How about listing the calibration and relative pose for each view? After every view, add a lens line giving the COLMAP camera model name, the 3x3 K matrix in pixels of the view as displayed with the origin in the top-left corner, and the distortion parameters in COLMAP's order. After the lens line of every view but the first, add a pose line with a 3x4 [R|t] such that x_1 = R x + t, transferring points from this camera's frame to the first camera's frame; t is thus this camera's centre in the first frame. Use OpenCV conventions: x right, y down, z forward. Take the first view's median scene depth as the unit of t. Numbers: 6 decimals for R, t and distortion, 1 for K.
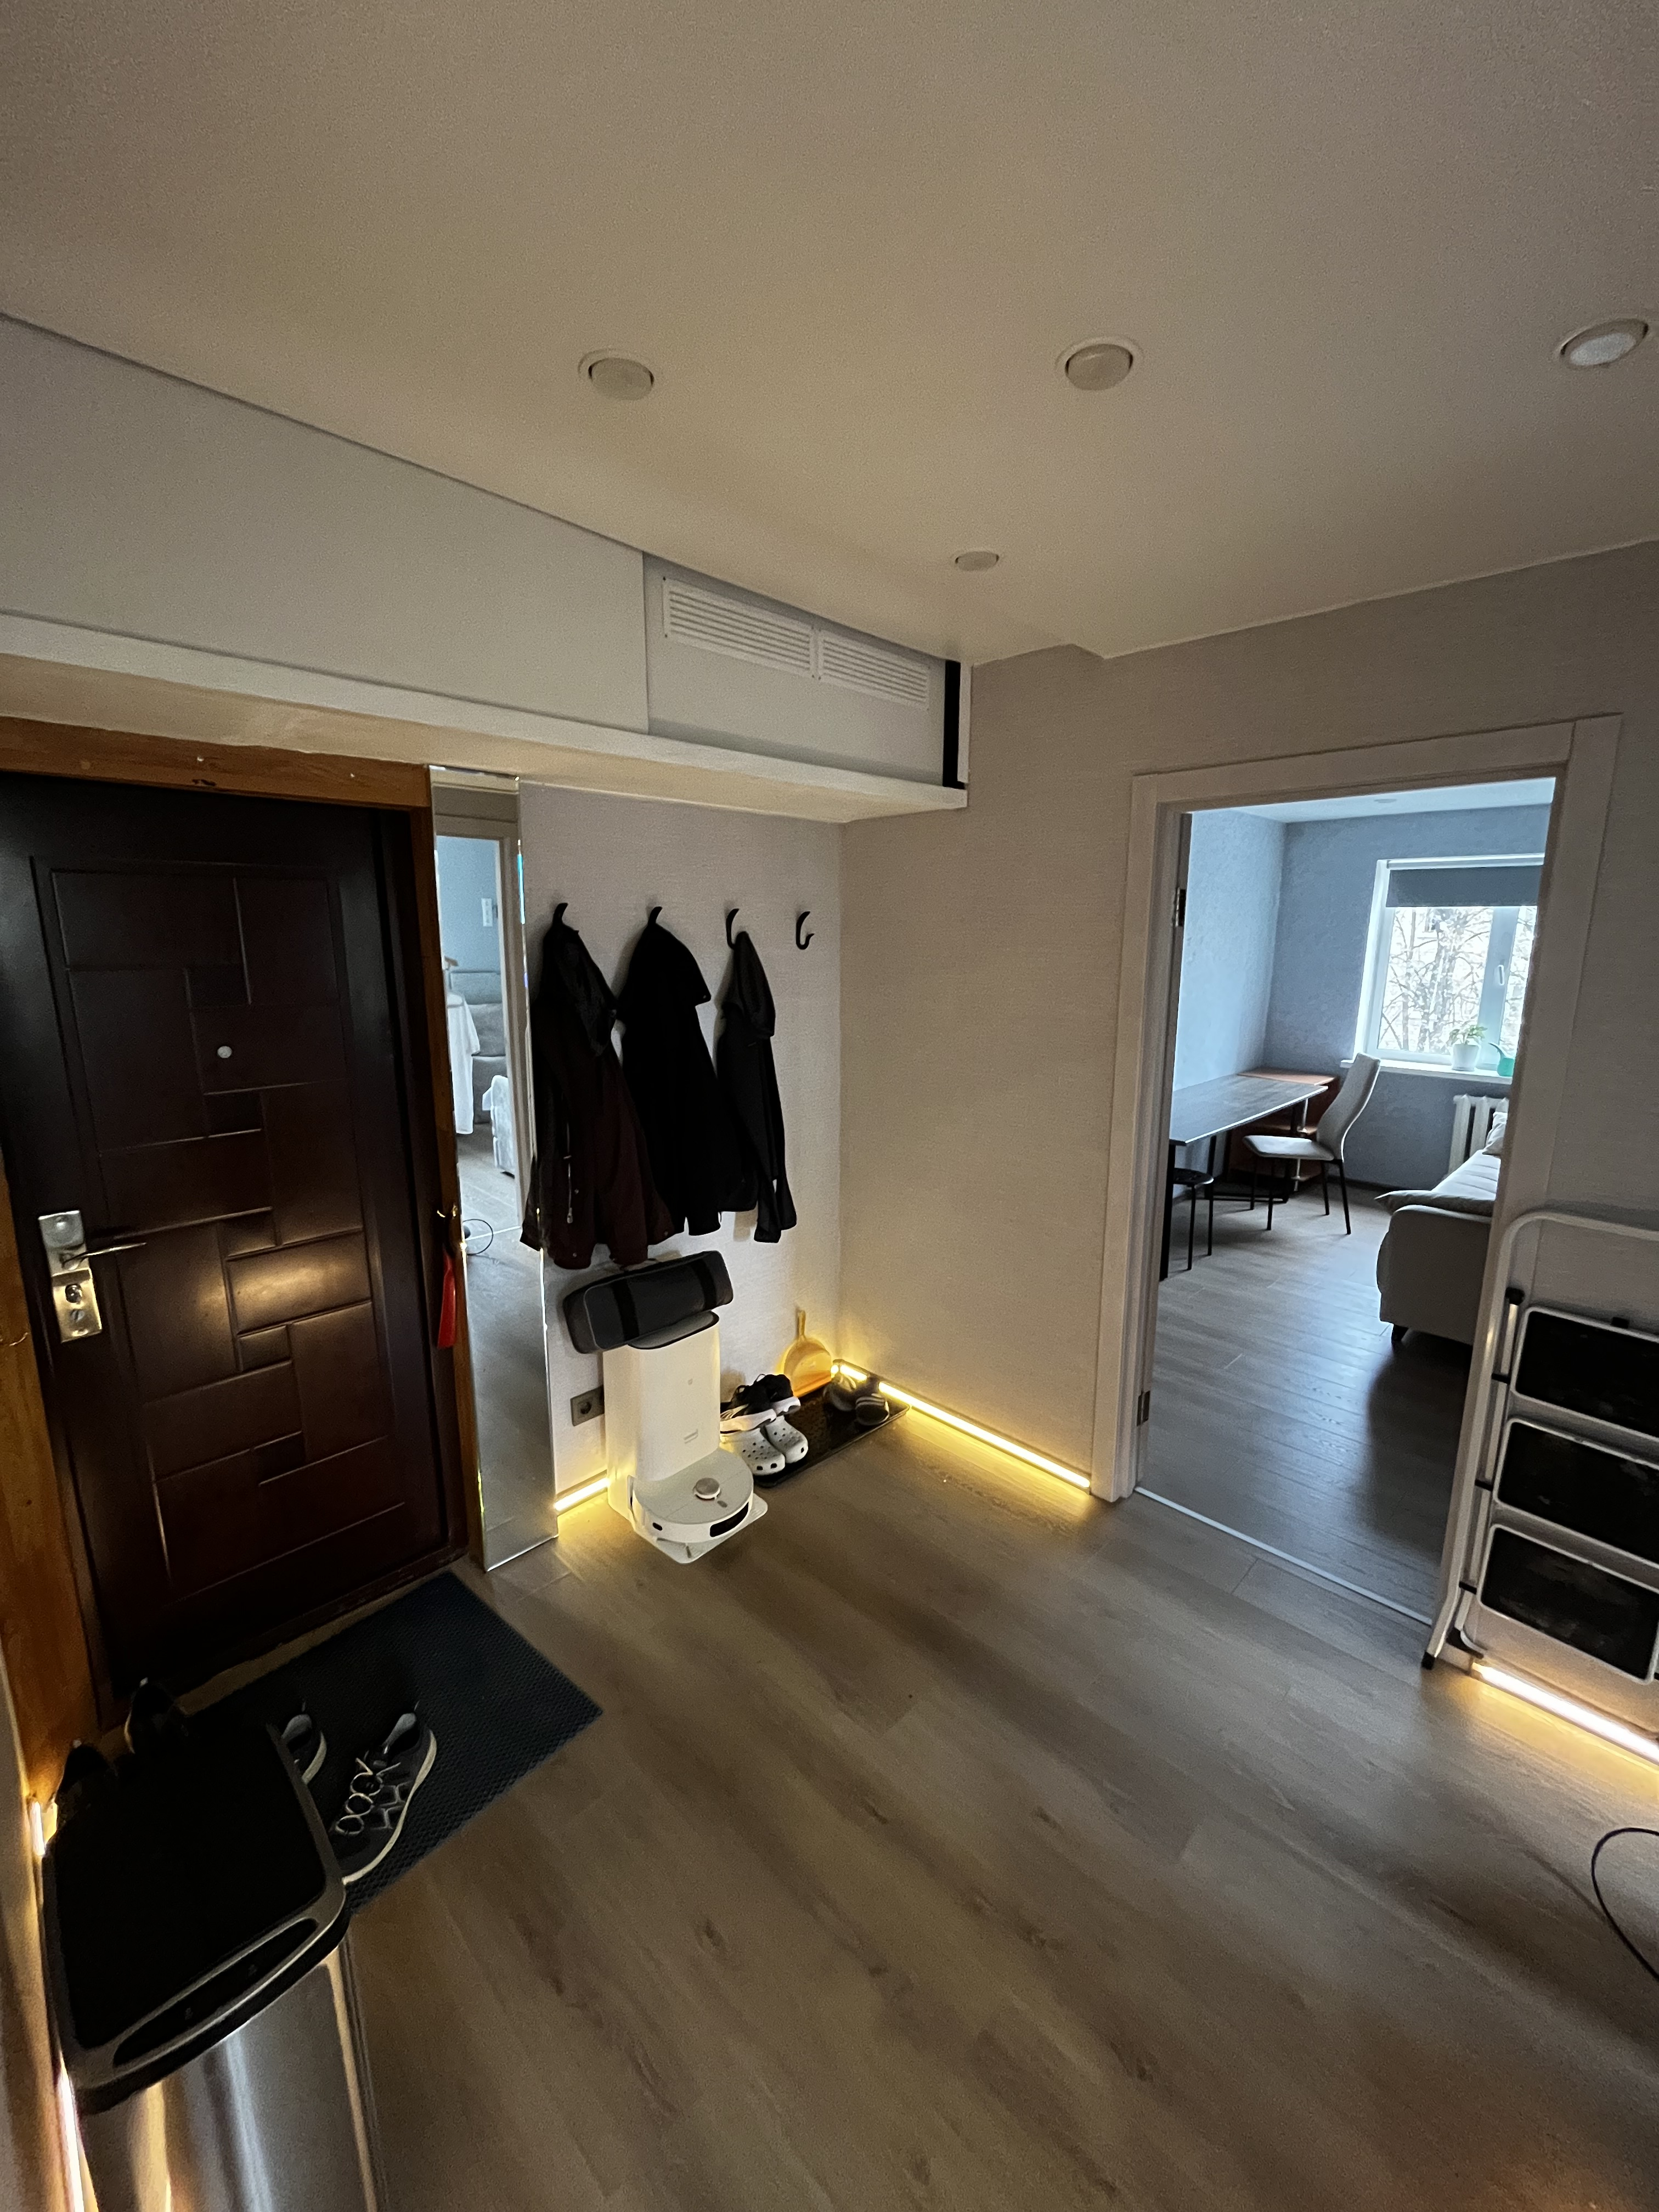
lens RADIAL K [[889.4, 0, 829.5], [0, 889.4, 1106.0], [0, 0, 1]] dist [0.001321, -0.000081]
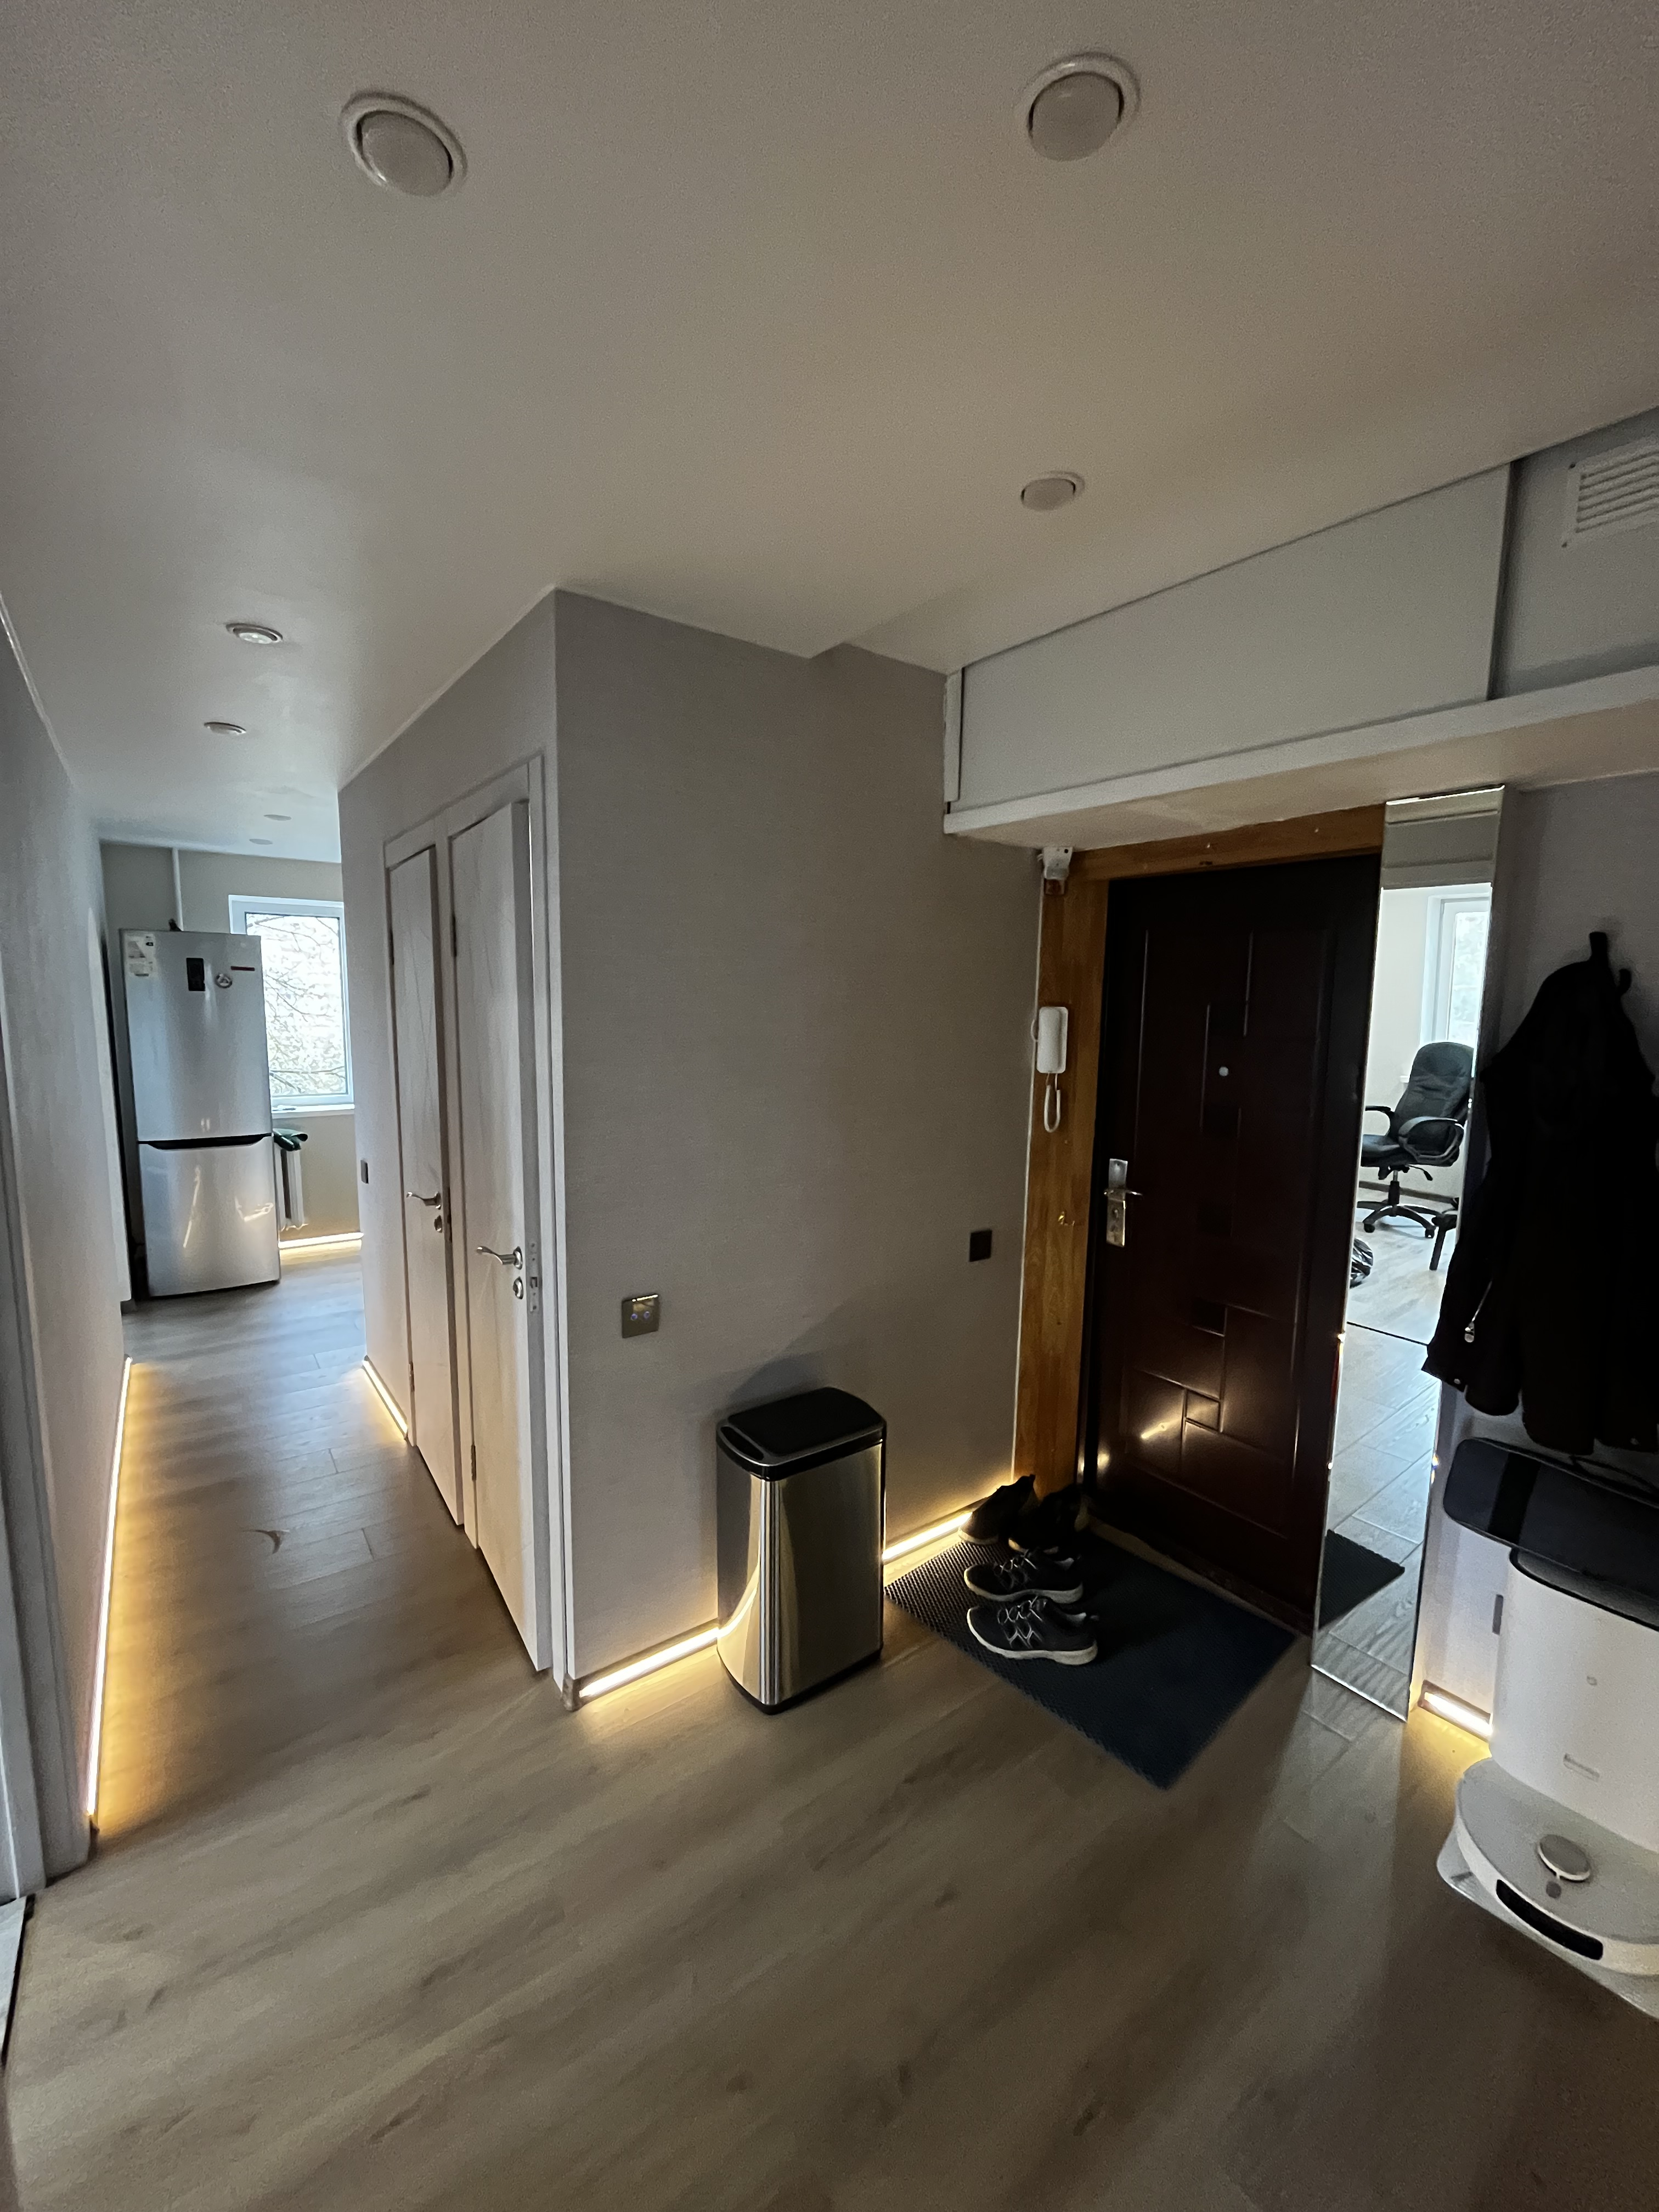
lens RADIAL K [[883.0, 0, 829.5], [0, 883.0, 1106.0], [0, 0, 1]] dist [-0.001166, -0.000199]
pose [[-0.134256, 0.116220, -0.984108, 0.639750], [-0.211599, 0.966832, 0.143047, -0.074630], [0.968092, 0.227441, -0.105211, 0.611046]]
